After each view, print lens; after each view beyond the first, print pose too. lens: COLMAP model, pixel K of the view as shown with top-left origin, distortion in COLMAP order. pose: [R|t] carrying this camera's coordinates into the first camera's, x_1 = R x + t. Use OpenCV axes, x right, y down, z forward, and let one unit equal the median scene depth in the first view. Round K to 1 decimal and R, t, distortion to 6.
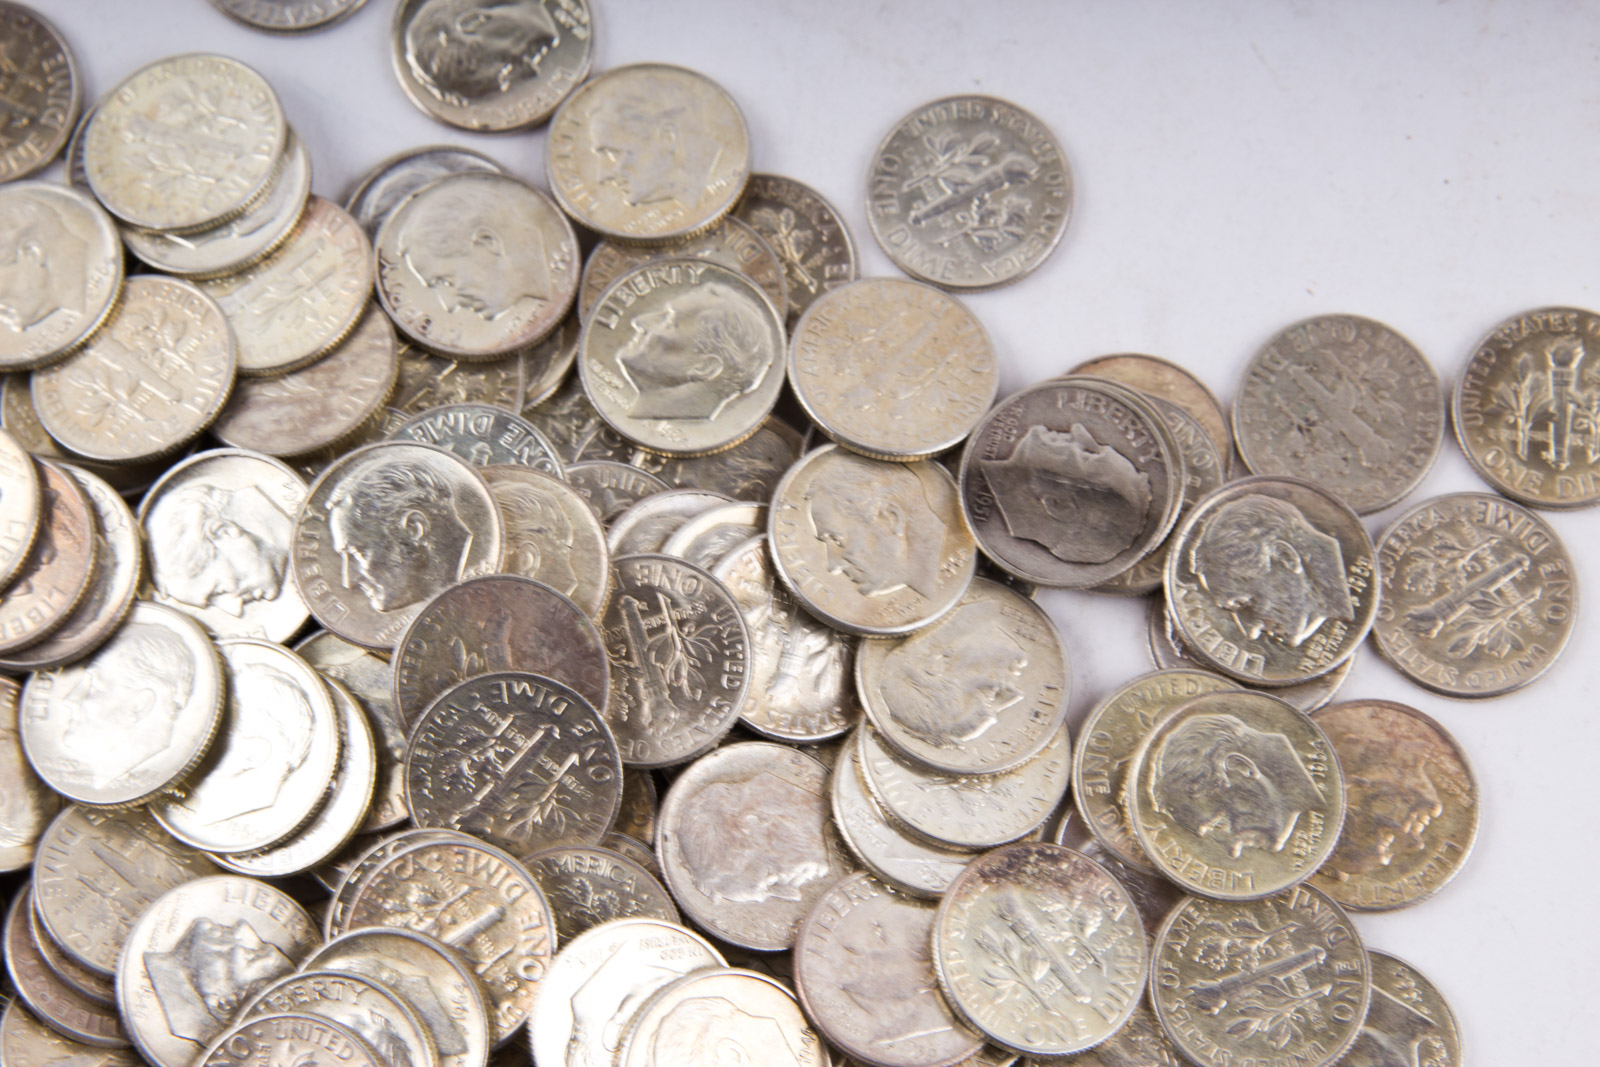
lens RADIAL K [[4627.5, 0, 800.0], [0, 4627.5, 533.5], [0, 0, 1]] dist [0.010317, 0.449302]
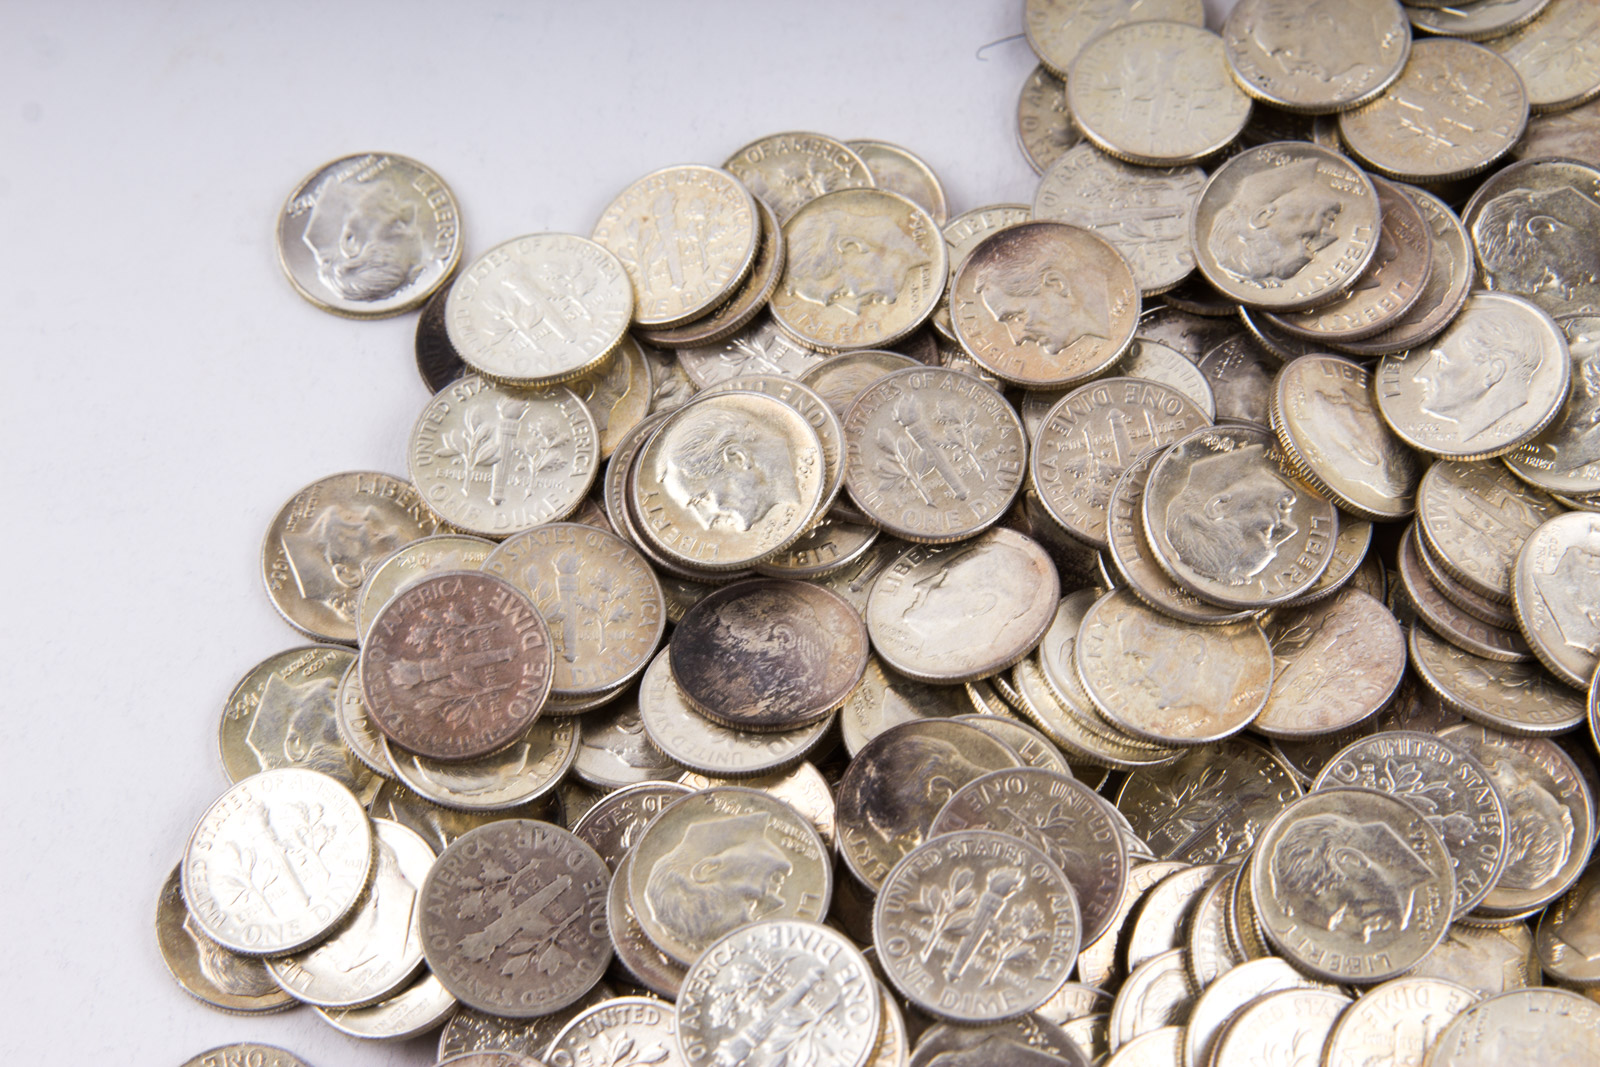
lens RADIAL K [[4627.5, 0, 800.0], [0, 4627.5, 533.5], [0, 0, 1]] dist [0.010317, 0.449302]
pose [[0.998762, -0.037070, 0.033169, -0.348984], [0.042112, 0.985031, -0.167152, 0.255595], [-0.026476, 0.168342, 0.985373, -0.088764]]
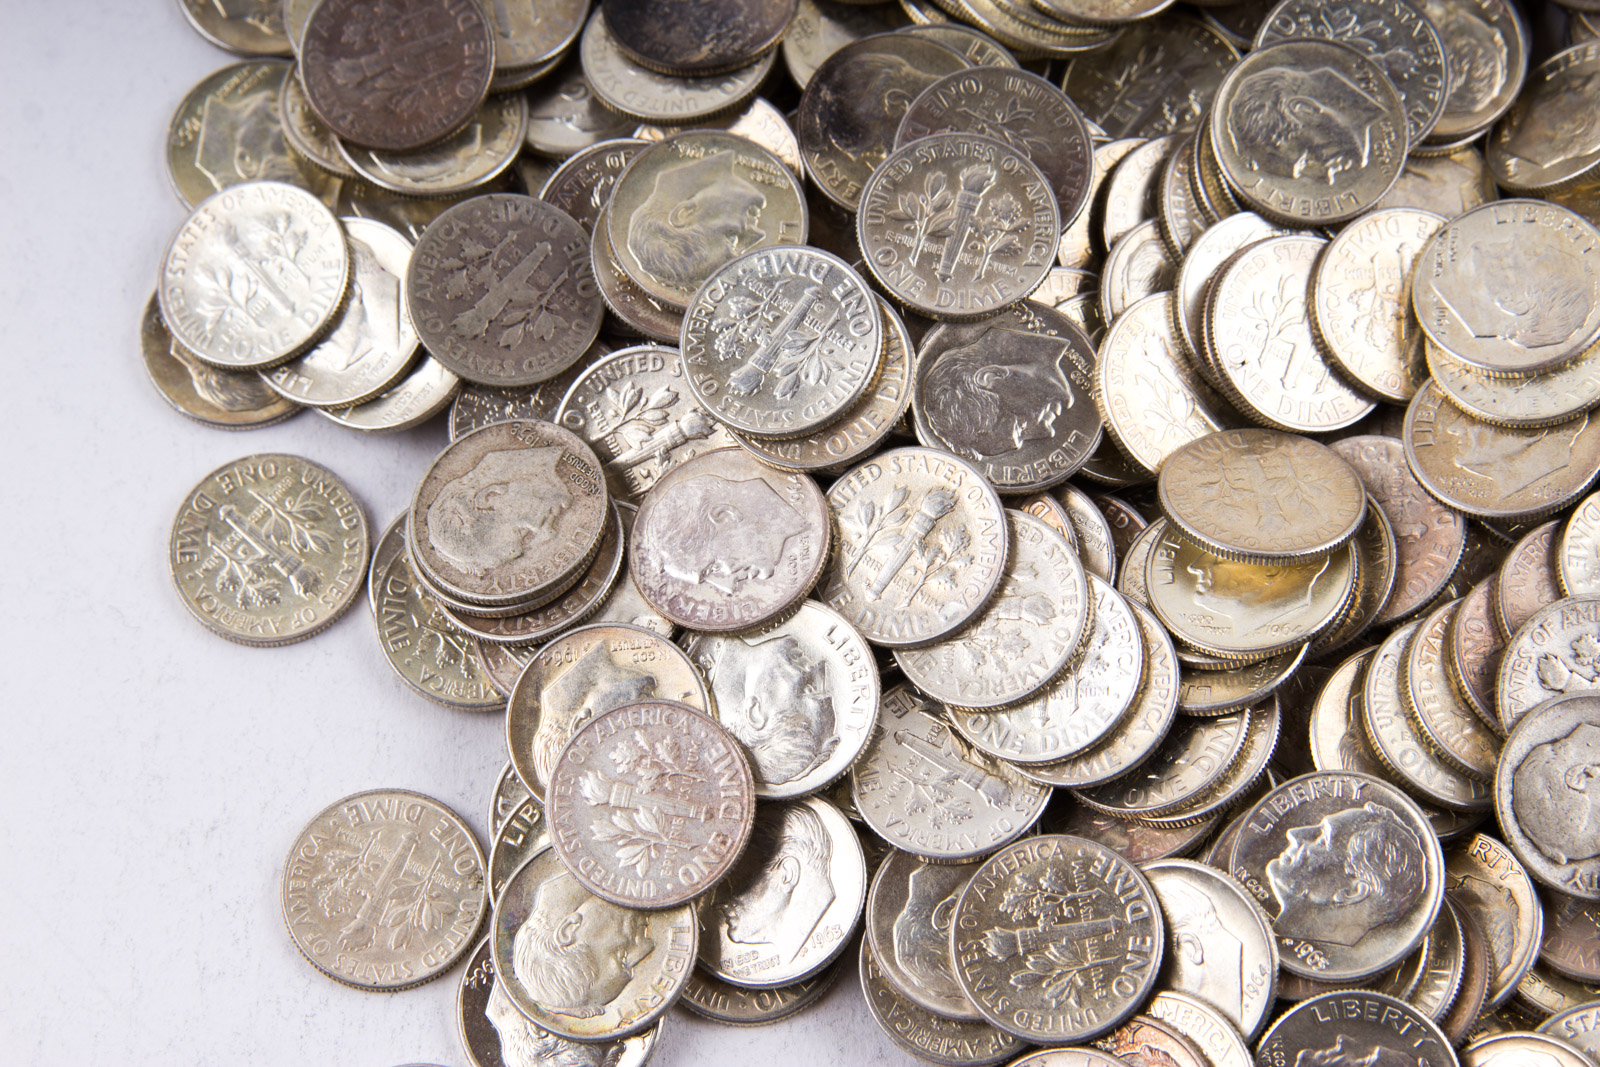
lens RADIAL K [[4627.5, 0, 800.0], [0, 4627.5, 533.5], [0, 0, 1]] dist [0.010317, 0.449302]
pose [[0.974490, -0.196162, 0.109040, -0.443719], [0.203394, 0.977281, -0.059607, 0.295552], [-0.094870, 0.080265, 0.992249, -0.093394]]
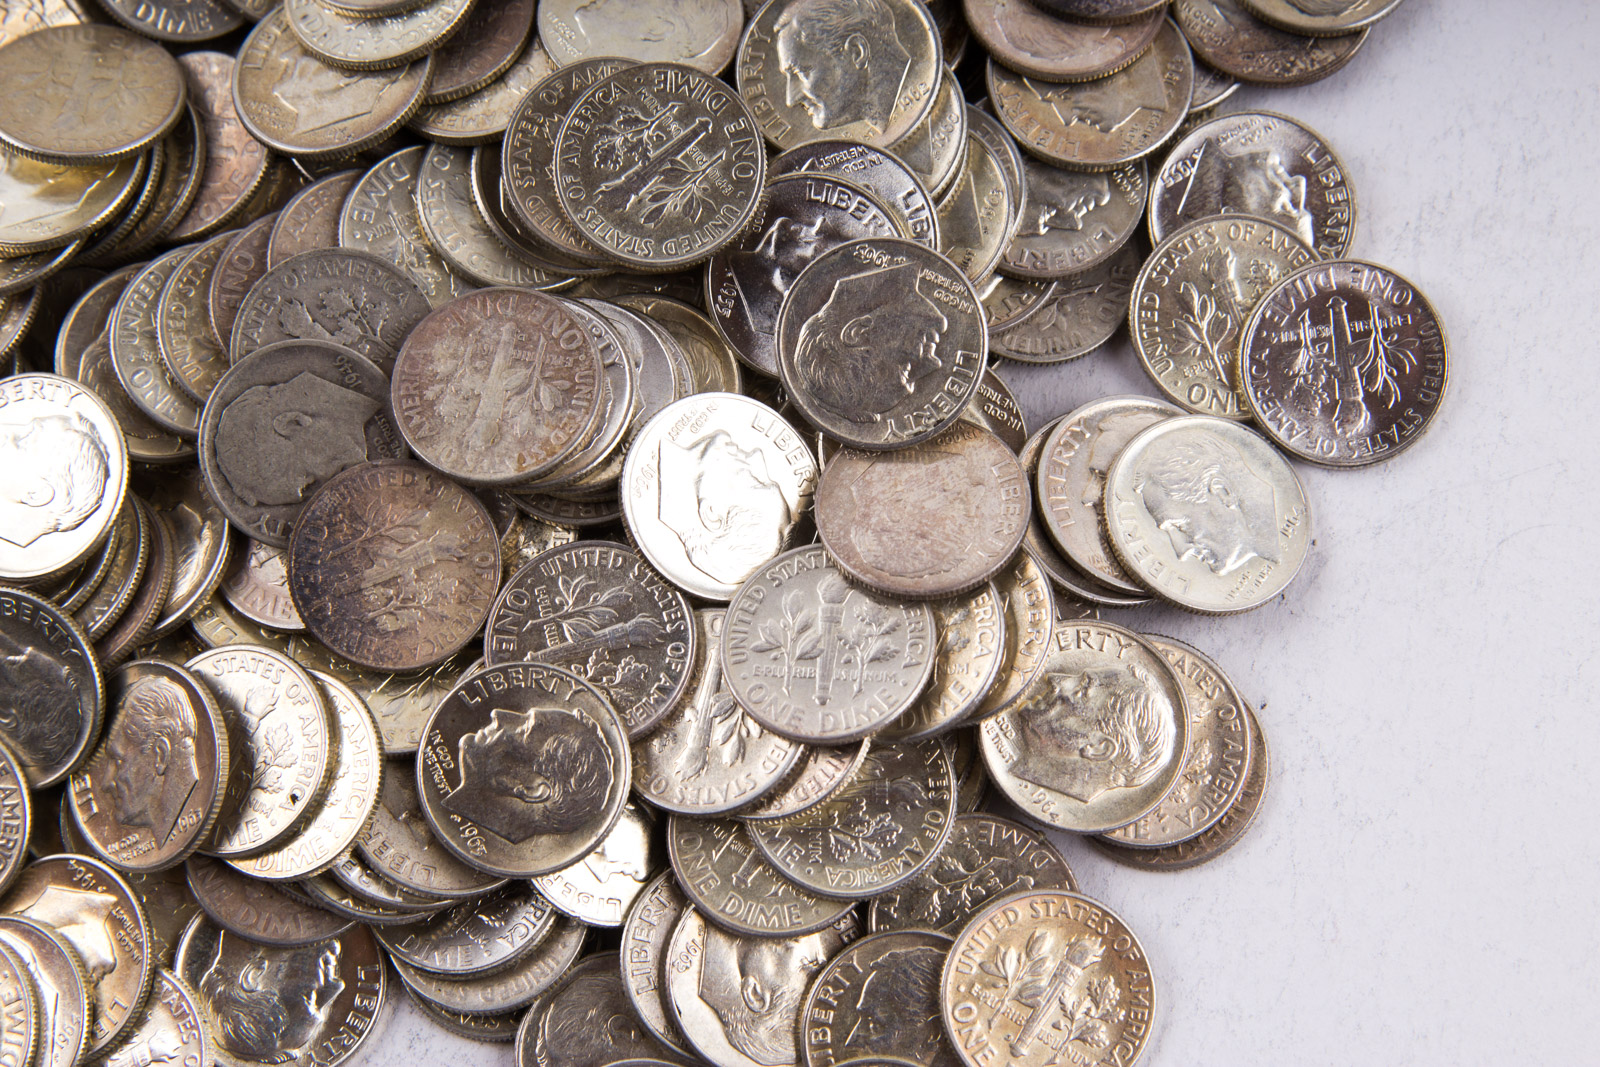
lens RADIAL K [[4627.5, 0, 800.0], [0, 4627.5, 533.5], [0, 0, 1]] dist [0.010317, 0.449302]
pose [[0.998533, -0.021939, -0.049505, -0.012128], [0.023479, 0.999252, 0.030731, 0.317267], [0.048794, -0.031848, 0.998301, -0.108086]]
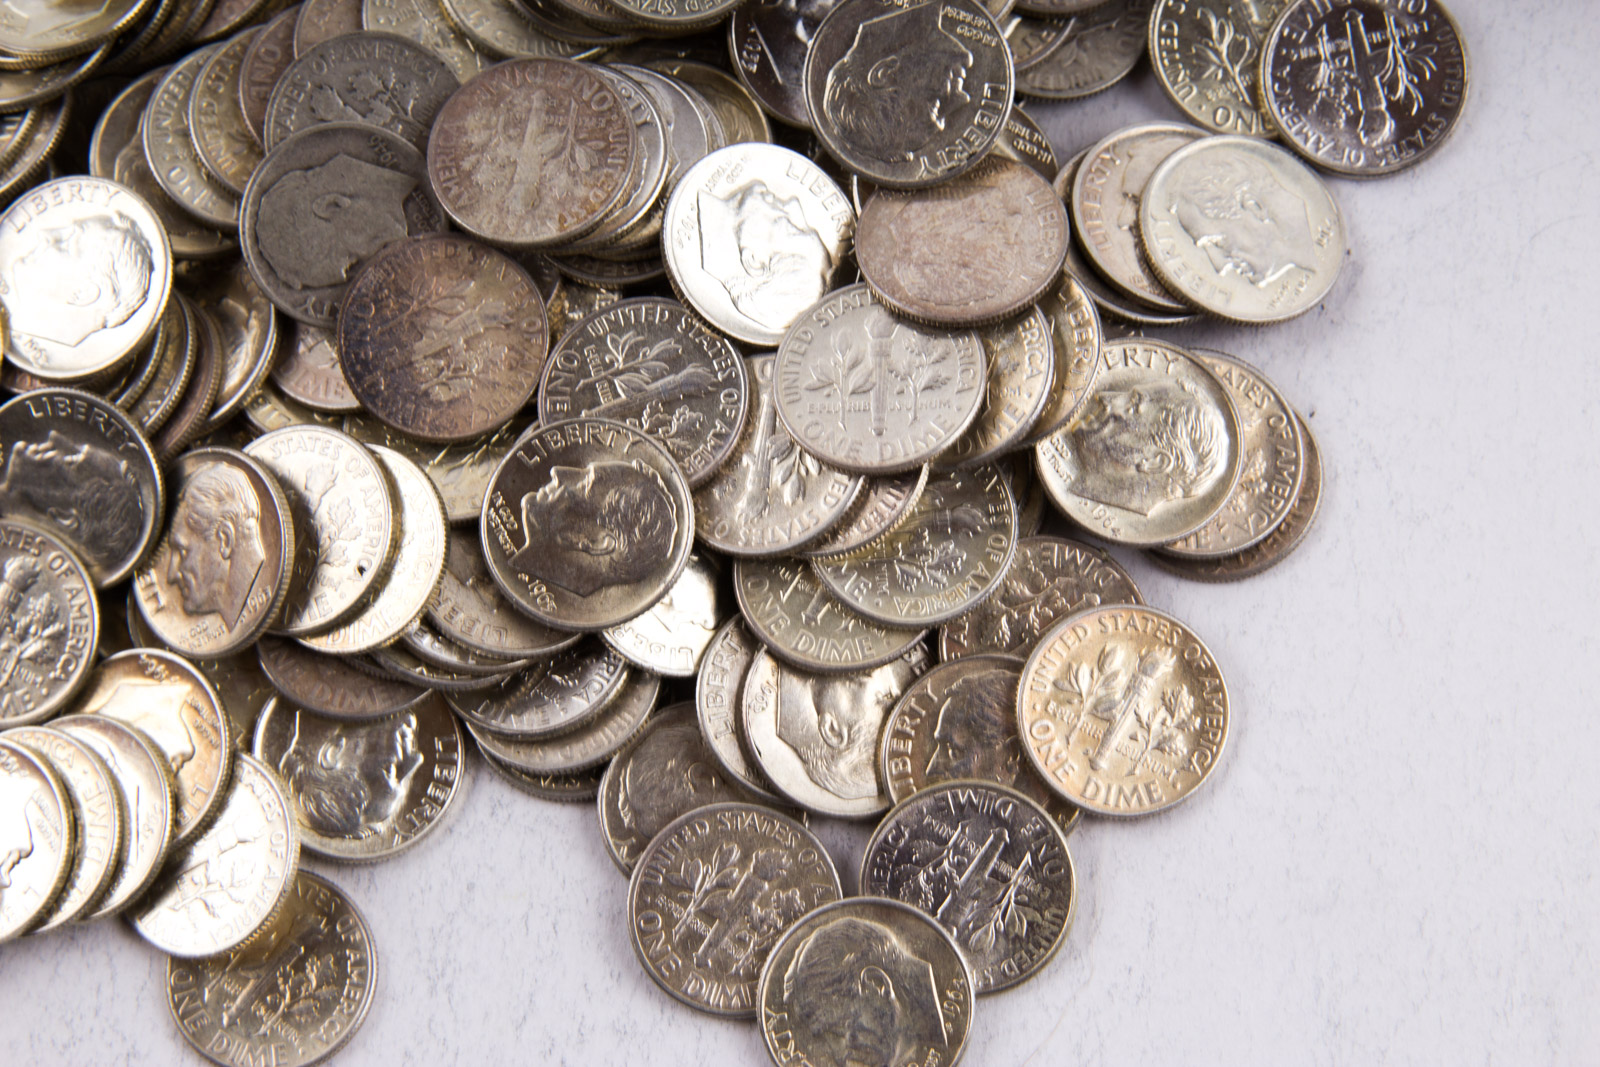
lens RADIAL K [[4627.5, 0, 800.0], [0, 4627.5, 533.5], [0, 0, 1]] dist [0.010317, 0.449302]
pose [[0.994896, -0.095737, -0.031872, -0.044592], [0.095959, 0.995370, 0.005497, 0.398922], [0.031198, -0.008528, 0.999477, -0.119514]]
